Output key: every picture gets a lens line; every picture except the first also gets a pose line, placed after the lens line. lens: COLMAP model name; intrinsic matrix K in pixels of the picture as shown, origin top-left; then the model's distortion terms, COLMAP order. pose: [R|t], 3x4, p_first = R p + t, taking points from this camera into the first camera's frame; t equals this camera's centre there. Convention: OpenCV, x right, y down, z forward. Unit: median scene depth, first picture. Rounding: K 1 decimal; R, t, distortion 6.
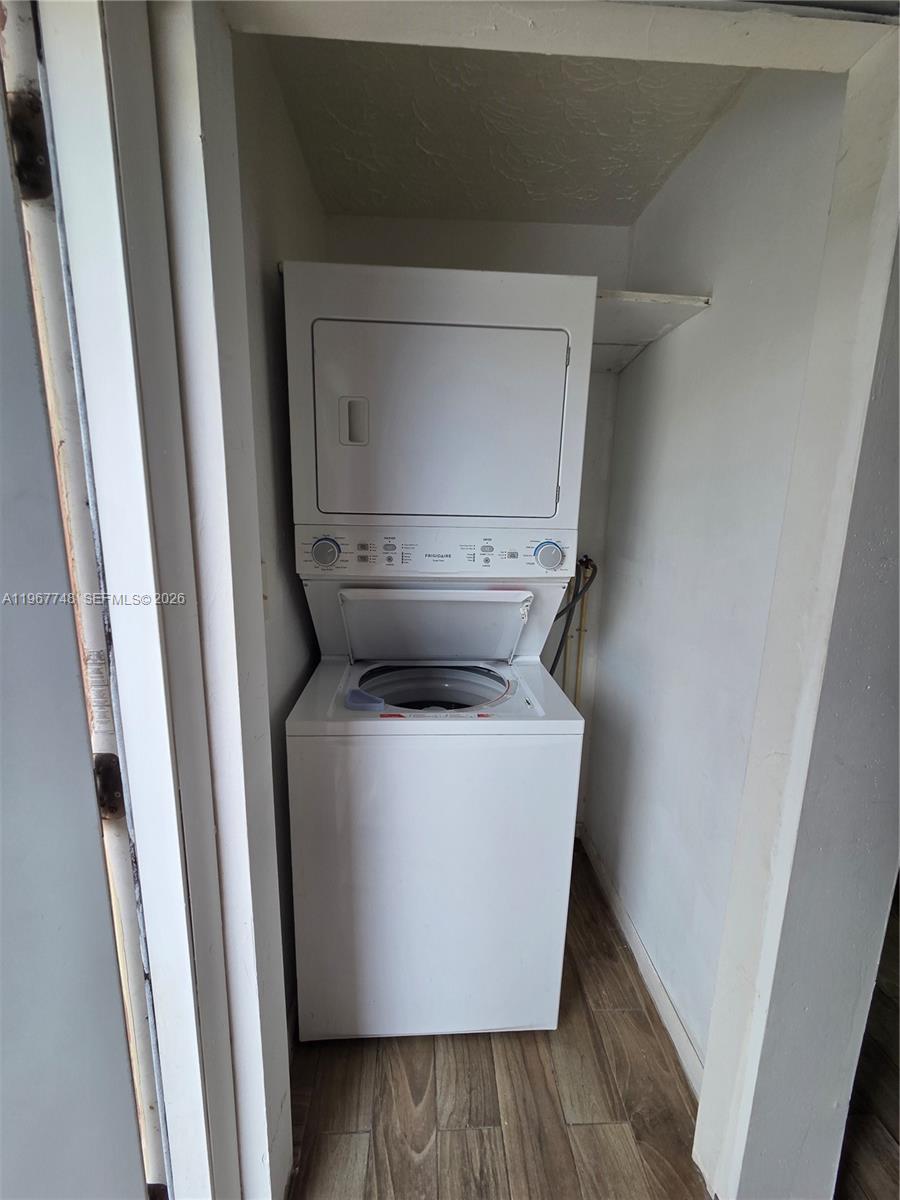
lens RADIAL K [[487.1, 0, 445.9], [0, 487.1, 597.9], [0, 0, 1]] dist [0.002177, -0.000023]
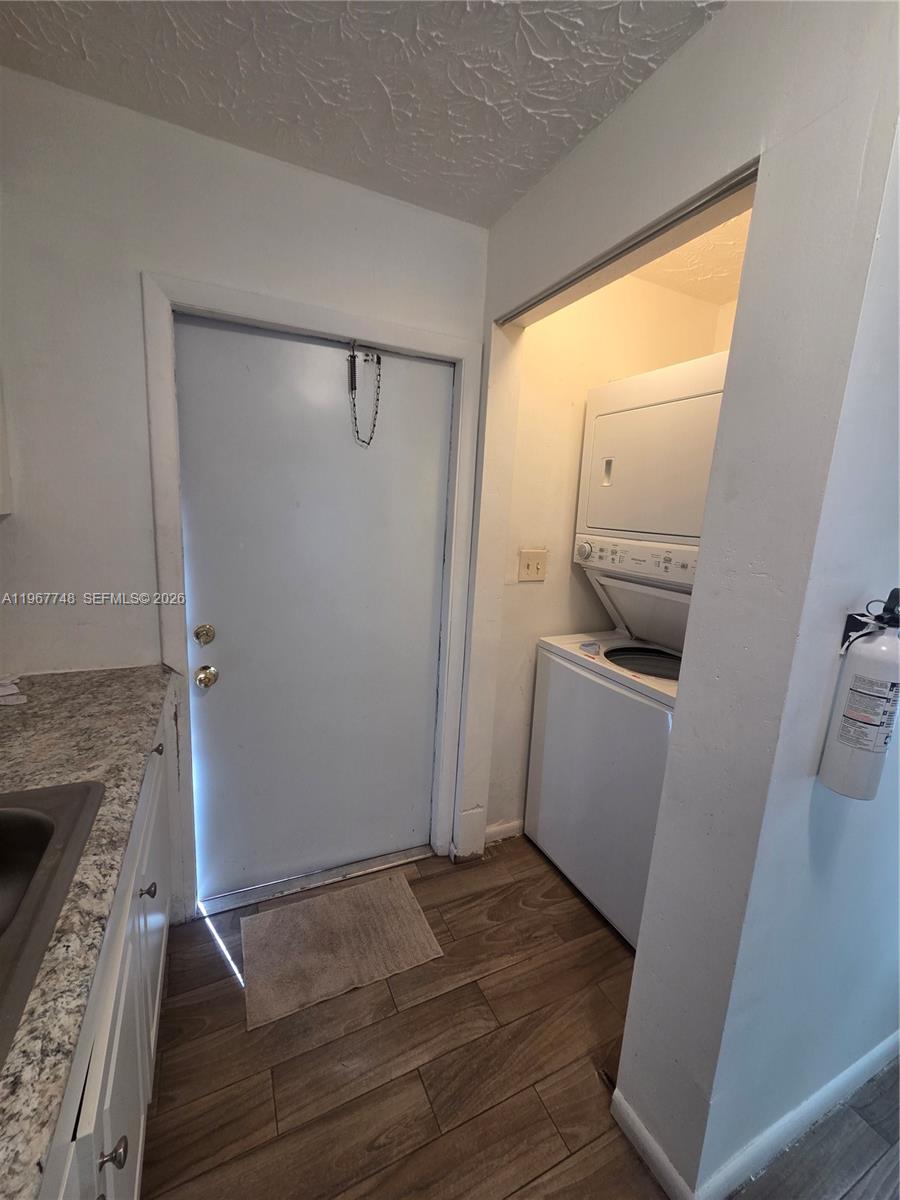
lens RADIAL K [[487.1, 0, 445.9], [0, 487.1, 597.9], [0, 0, 1]] dist [0.002177, -0.000023]
pose [[0.381987, 0.167905, -0.908787, 1.105464], [-0.212477, 0.972970, 0.090454, 0.011758], [0.899410, 0.158544, 0.407339, -0.083917]]
